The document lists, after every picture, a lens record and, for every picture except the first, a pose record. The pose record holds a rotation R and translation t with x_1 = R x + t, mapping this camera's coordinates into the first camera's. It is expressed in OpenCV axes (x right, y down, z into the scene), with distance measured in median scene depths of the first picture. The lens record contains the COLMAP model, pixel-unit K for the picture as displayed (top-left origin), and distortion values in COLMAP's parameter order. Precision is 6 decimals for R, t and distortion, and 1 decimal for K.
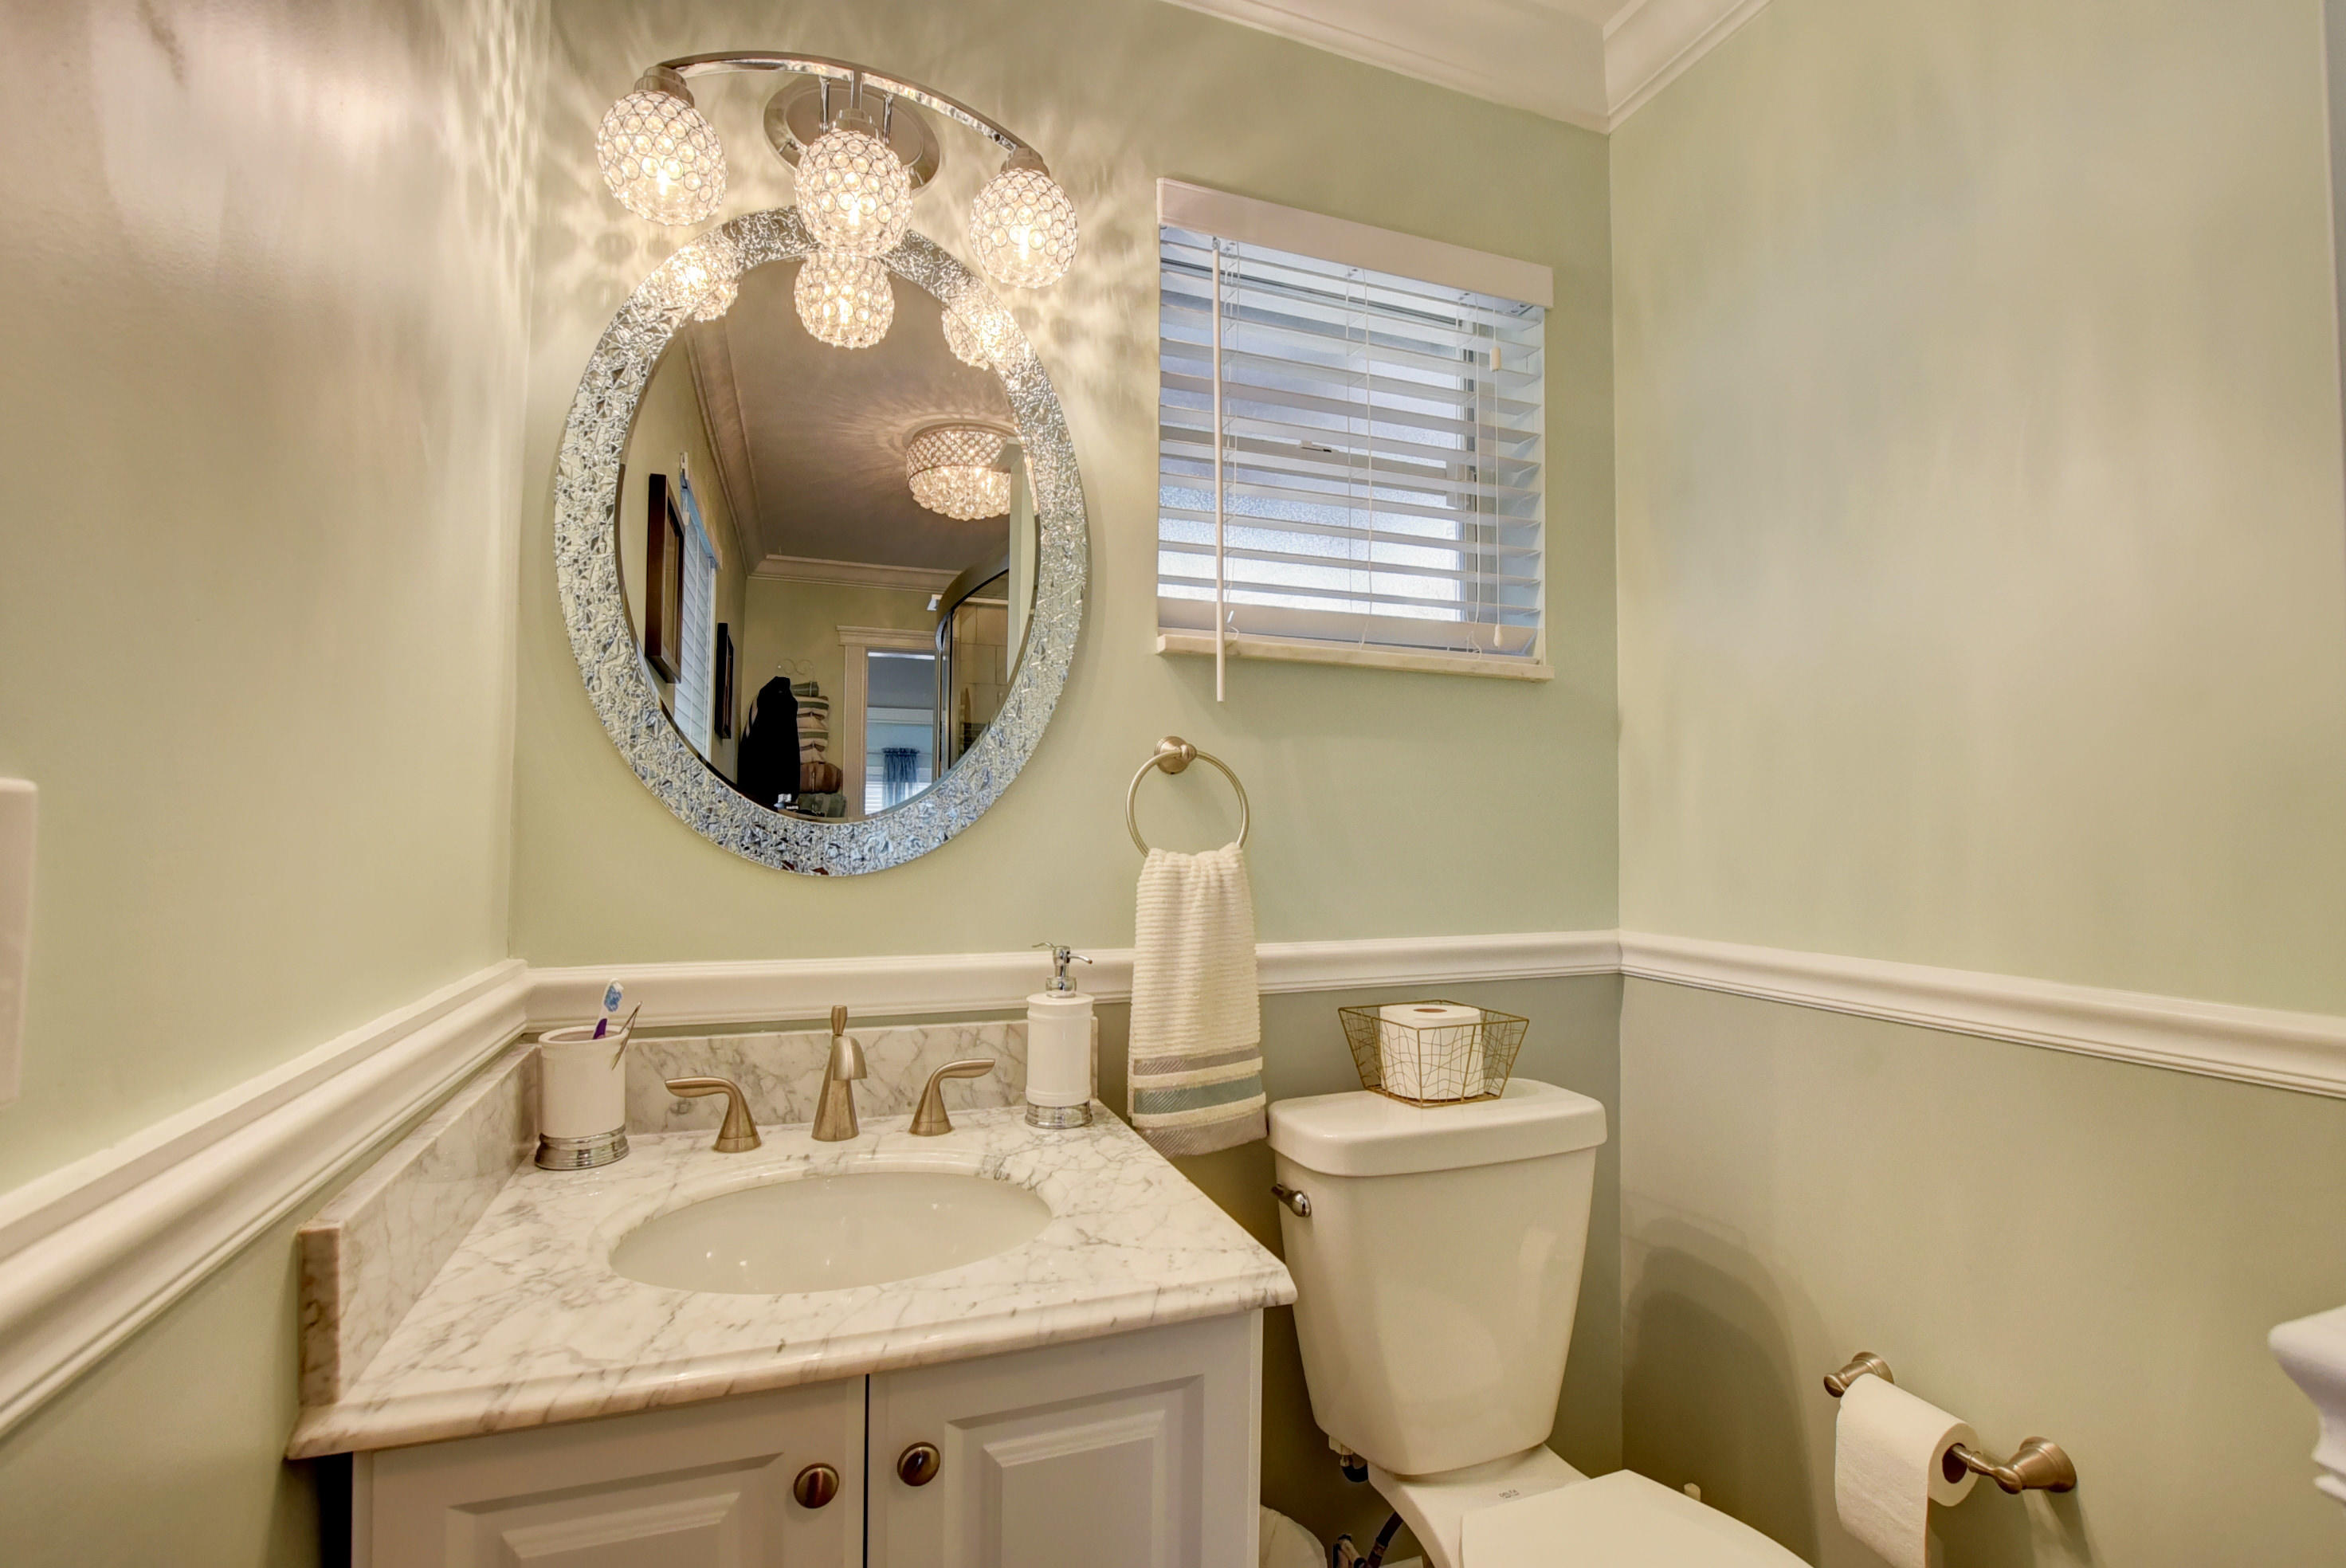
lens RADIAL K [[1037.2, 0, 1173.0], [0, 1037.2, 787.4], [0, 0, 1]] dist [-0.032562, 0.003385]
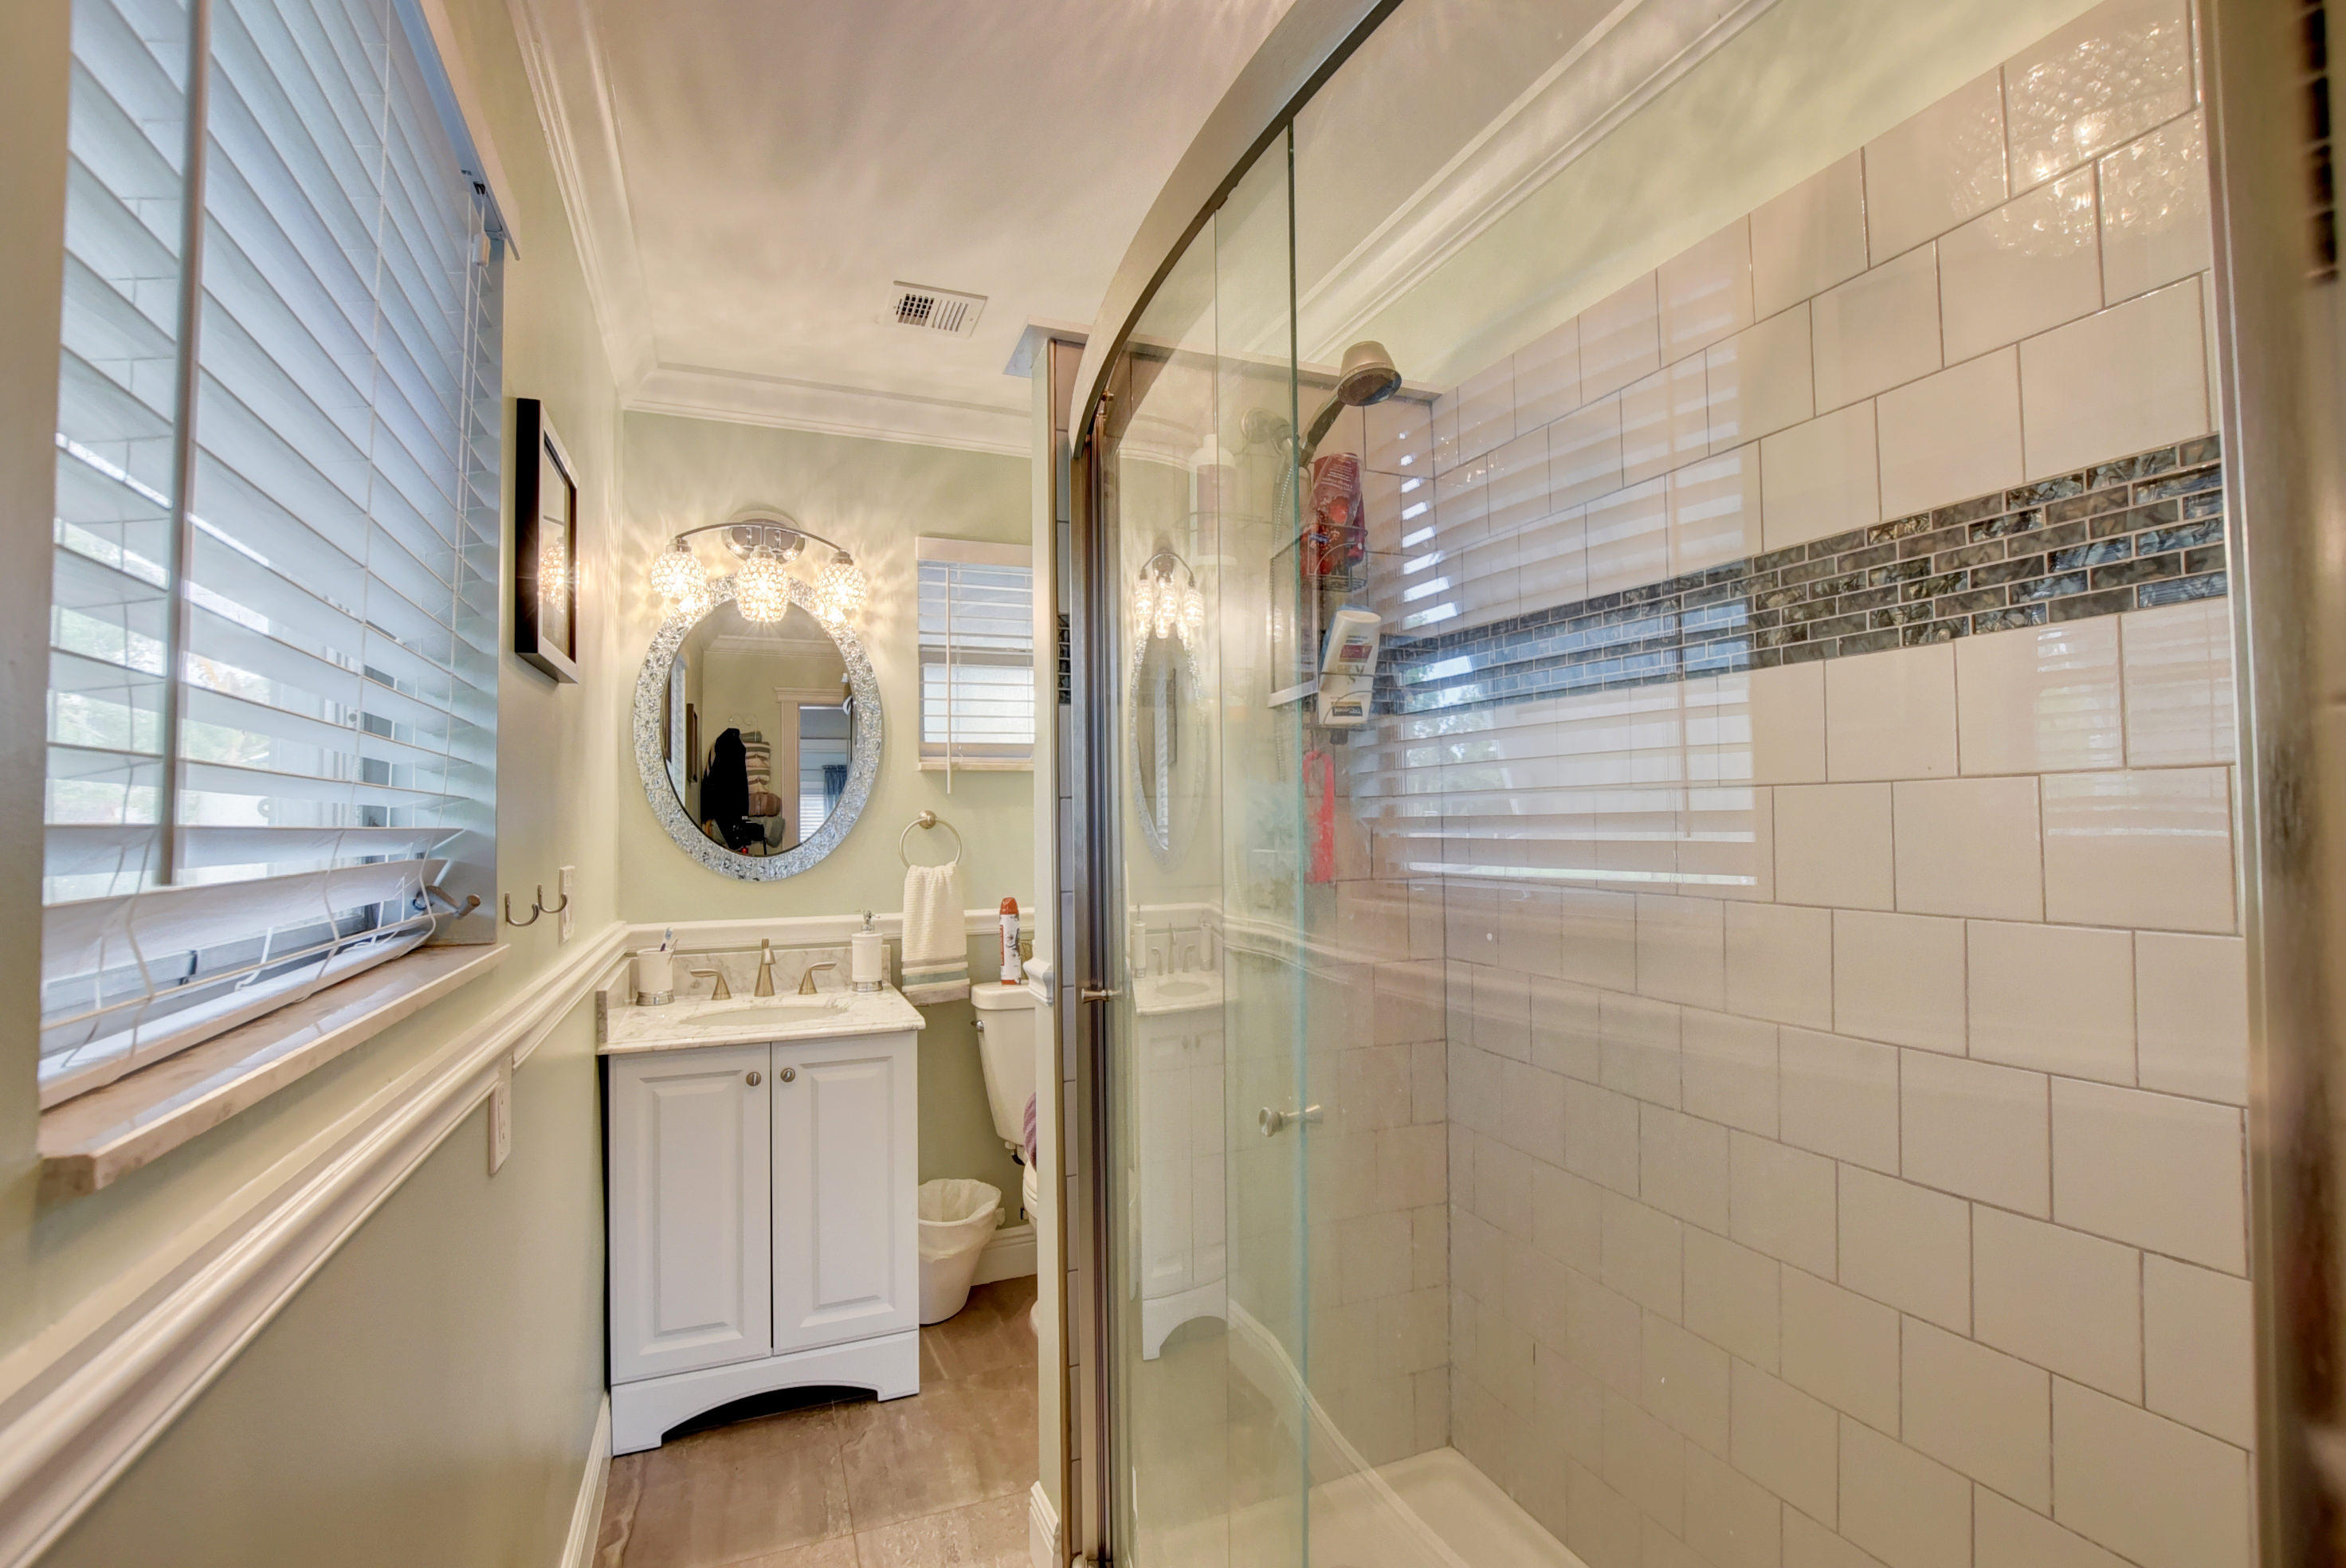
lens RADIAL K [[1037.2, 0, 1170.7], [0, 1037.2, 792.1], [0, 0, 1]] dist [-0.032562, 0.003385]
pose [[0.999073, -0.017630, 0.039262, 0.446100], [0.017224, 0.999795, 0.010661, -0.109837], [-0.039442, -0.009974, 0.999172, -1.196539]]
